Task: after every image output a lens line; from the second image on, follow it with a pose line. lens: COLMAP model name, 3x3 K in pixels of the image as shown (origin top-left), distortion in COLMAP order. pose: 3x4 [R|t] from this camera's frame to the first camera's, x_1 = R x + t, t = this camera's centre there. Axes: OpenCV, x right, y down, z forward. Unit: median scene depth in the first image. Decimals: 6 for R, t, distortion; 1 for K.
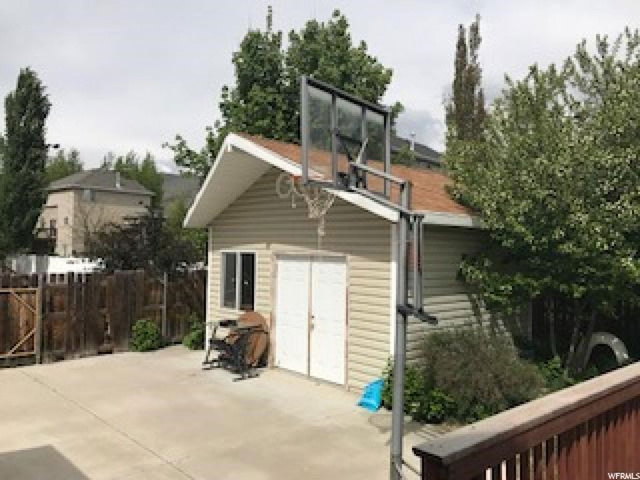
lens RADIAL K [[521.9, 0, 319.8], [0, 521.9, 241.5], [0, 0, 1]] dist [0.039091, 0.000204]
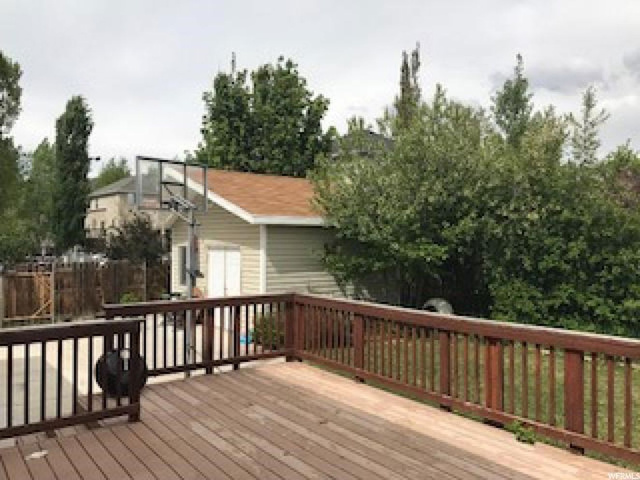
lens RADIAL K [[521.9, 0, 320.2], [0, 521.9, 239.6], [0, 0, 1]] dist [0.039091, 0.000204]
pose [[0.994732, -0.020533, -0.100429, 0.229443], [0.021390, 0.999743, 0.007462, 0.000907], [0.100250, -0.009571, 0.994916, -0.248780]]
